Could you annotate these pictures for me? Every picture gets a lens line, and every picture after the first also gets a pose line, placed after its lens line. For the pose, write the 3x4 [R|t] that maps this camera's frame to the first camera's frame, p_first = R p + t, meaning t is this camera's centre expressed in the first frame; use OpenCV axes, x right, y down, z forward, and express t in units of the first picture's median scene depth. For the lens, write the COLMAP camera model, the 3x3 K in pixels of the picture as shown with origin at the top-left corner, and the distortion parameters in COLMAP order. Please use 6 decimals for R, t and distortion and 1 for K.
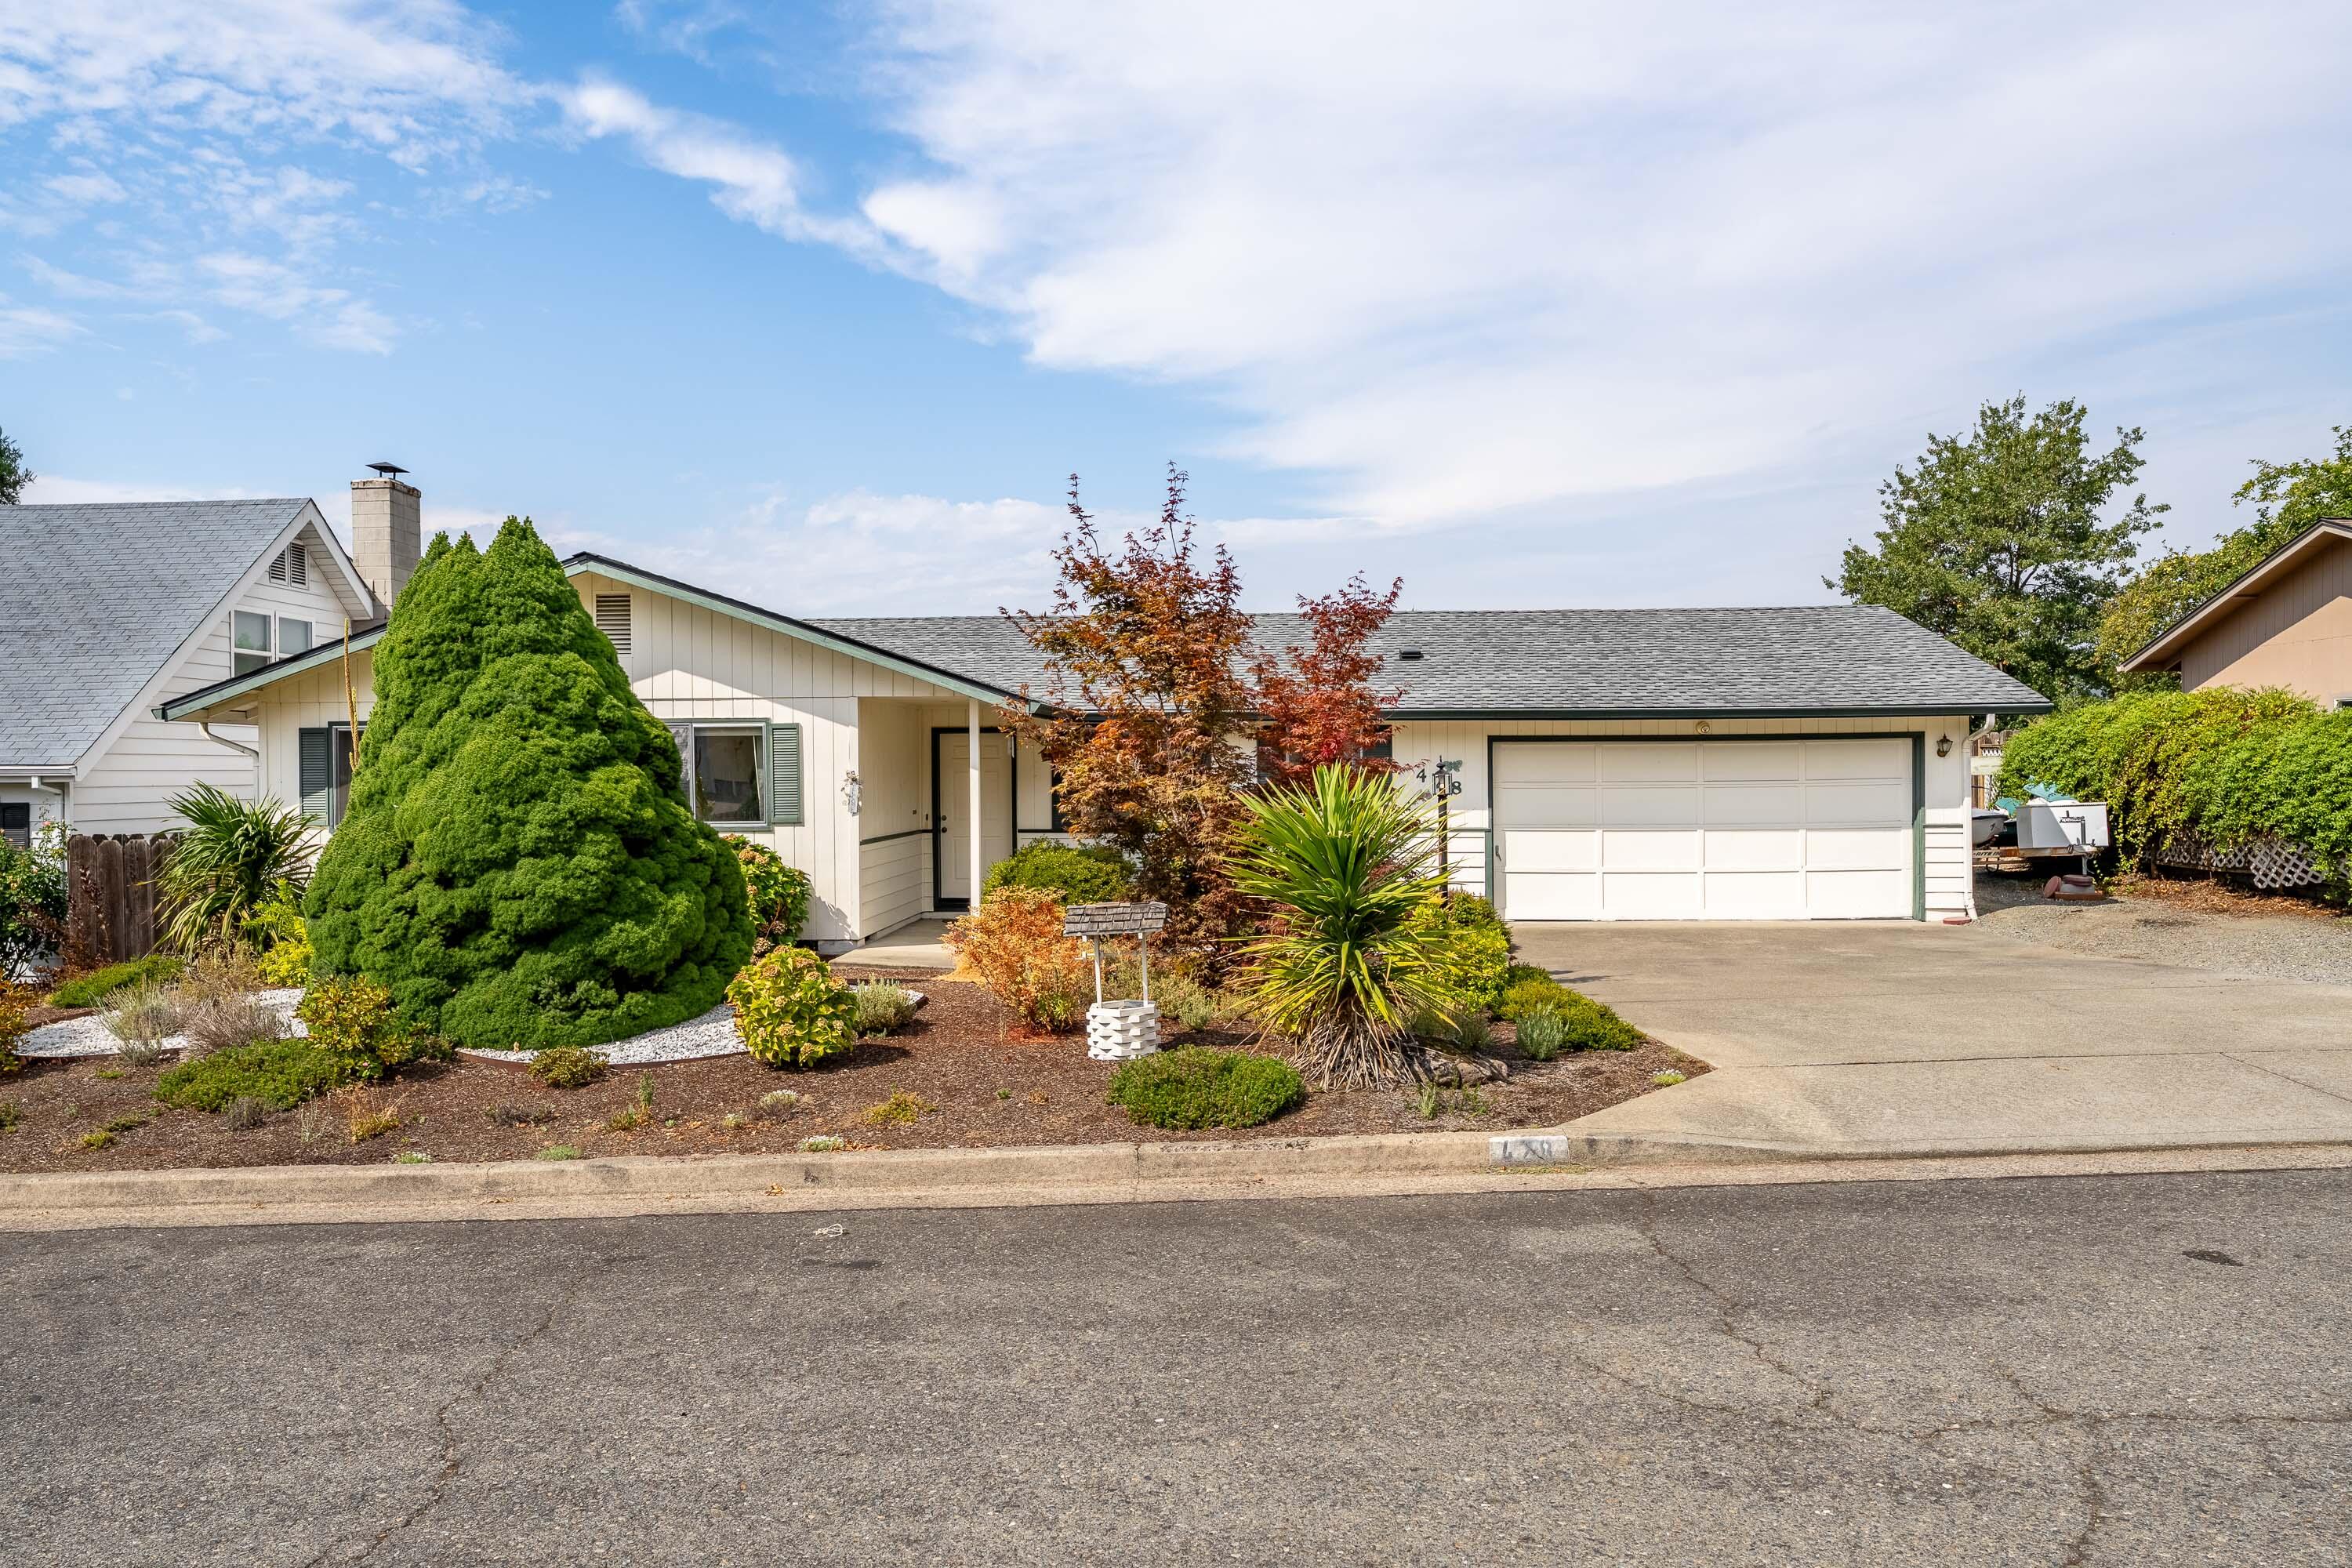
lens RADIAL K [[1479.0, 0, 1272.5], [0, 1479.0, 739.1], [0, 0, 1]] dist [-0.001528, -0.000465]
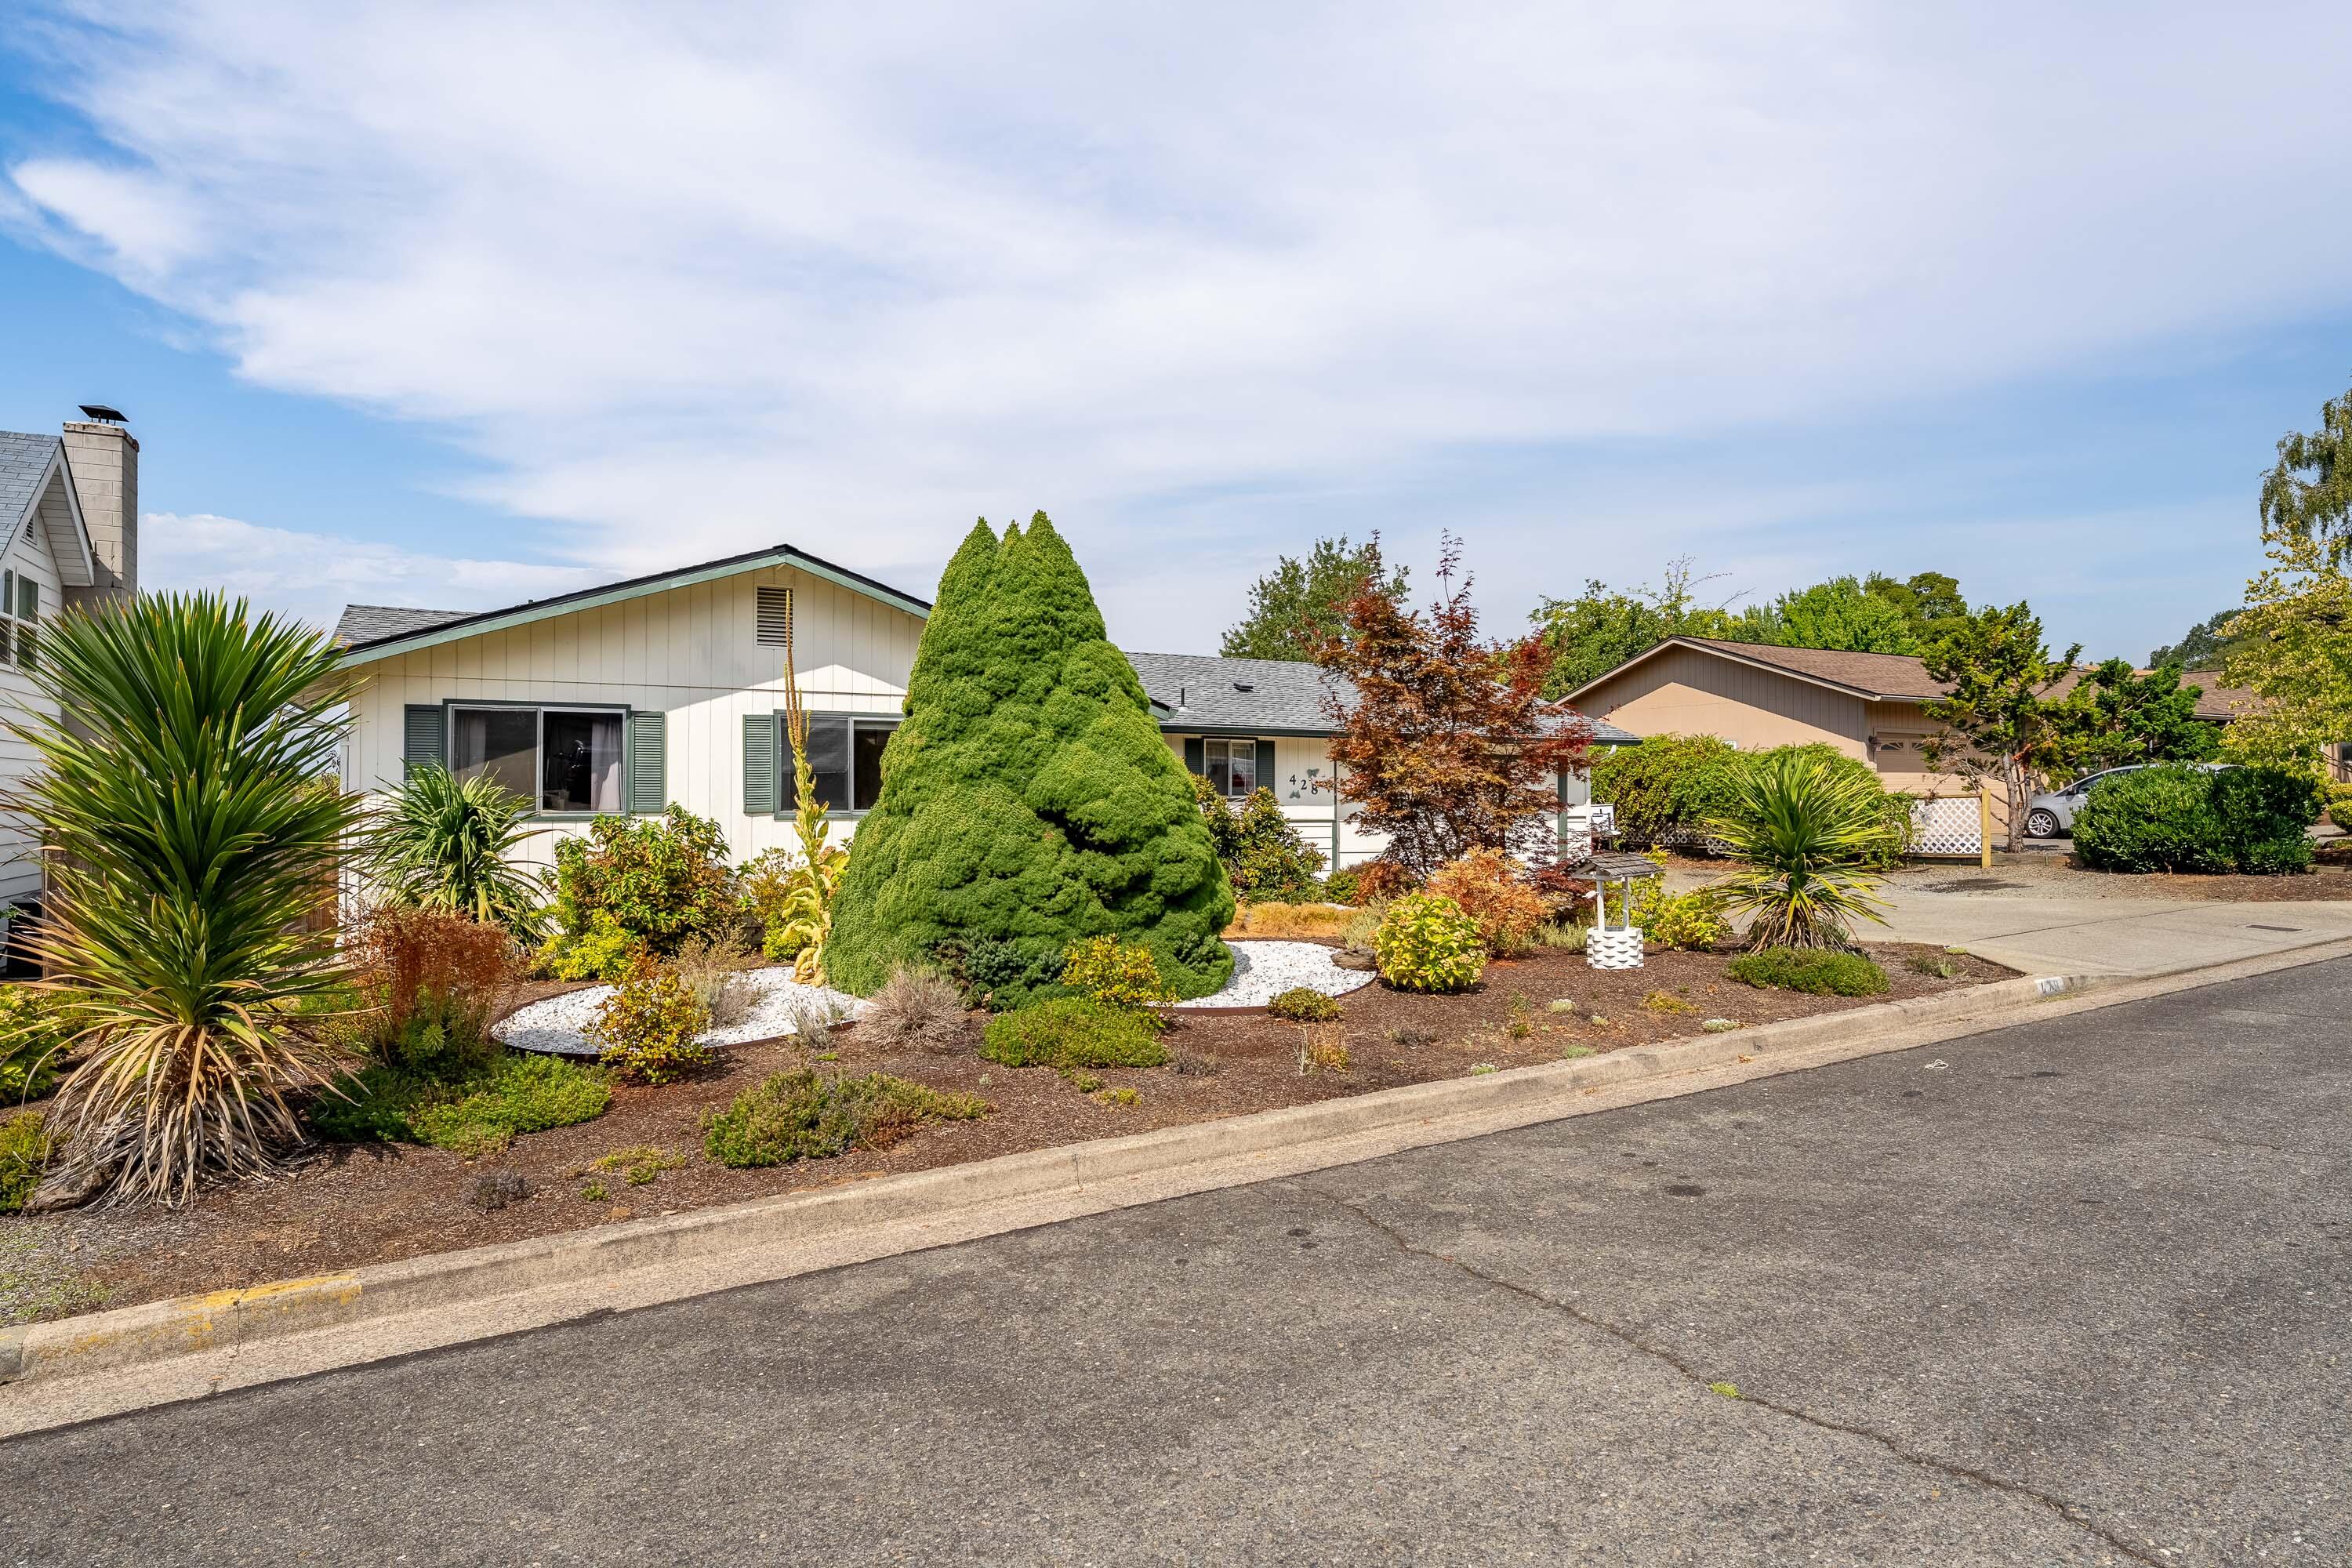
lens RADIAL K [[1182.0, 0, 1176.0], [0, 1182.0, 784.0], [0, 0, 1]] dist [0.018337, -0.010801]
pose [[0.872501, 0.012896, 0.488442, -0.893660], [-0.017904, 0.999824, 0.005584, 0.042294], [-0.488284, -0.013617, 0.872579, 0.220818]]
